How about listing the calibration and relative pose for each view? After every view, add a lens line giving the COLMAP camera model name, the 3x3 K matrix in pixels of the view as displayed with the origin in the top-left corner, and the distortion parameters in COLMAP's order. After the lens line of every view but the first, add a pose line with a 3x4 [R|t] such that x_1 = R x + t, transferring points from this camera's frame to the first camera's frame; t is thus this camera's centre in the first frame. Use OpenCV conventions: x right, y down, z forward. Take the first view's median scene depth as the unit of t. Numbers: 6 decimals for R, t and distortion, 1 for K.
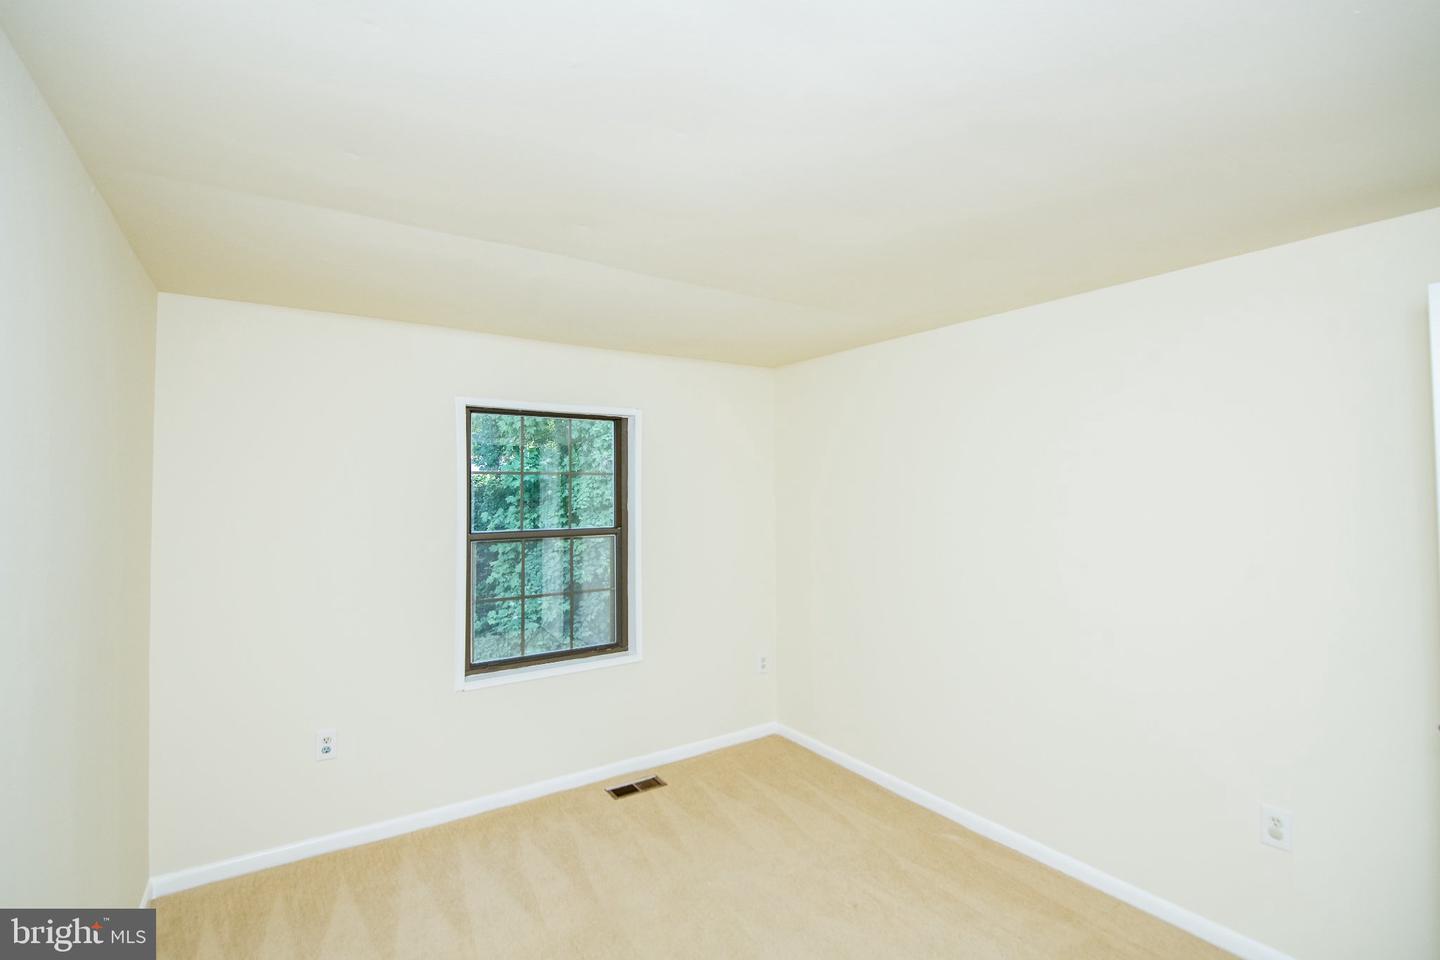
lens RADIAL K [[653.7, 0, 719.5], [0, 653.7, 479.3], [0, 0, 1]] dist [-0.007351, -0.002955]
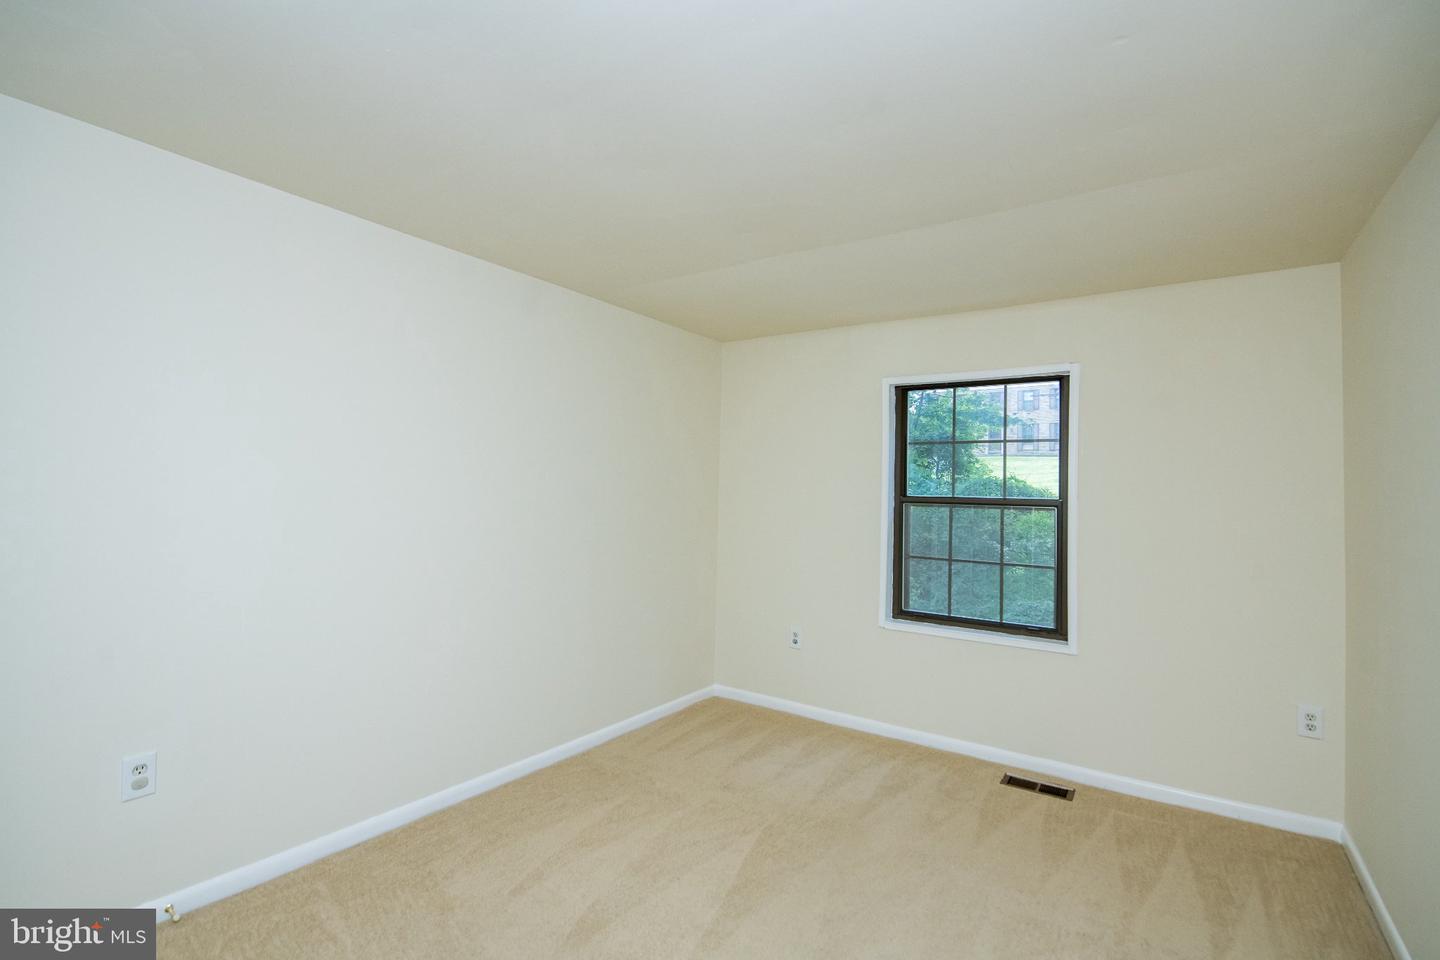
lens RADIAL K [[653.7, 0, 719.8], [0, 653.7, 481.6], [0, 0, 1]] dist [-0.007351, -0.002955]
pose [[0.369816, 0.001142, -0.929104, 0.537810], [-0.009900, 0.999947, -0.002711, 0.060804], [0.929052, 0.010201, 0.369808, 0.263159]]
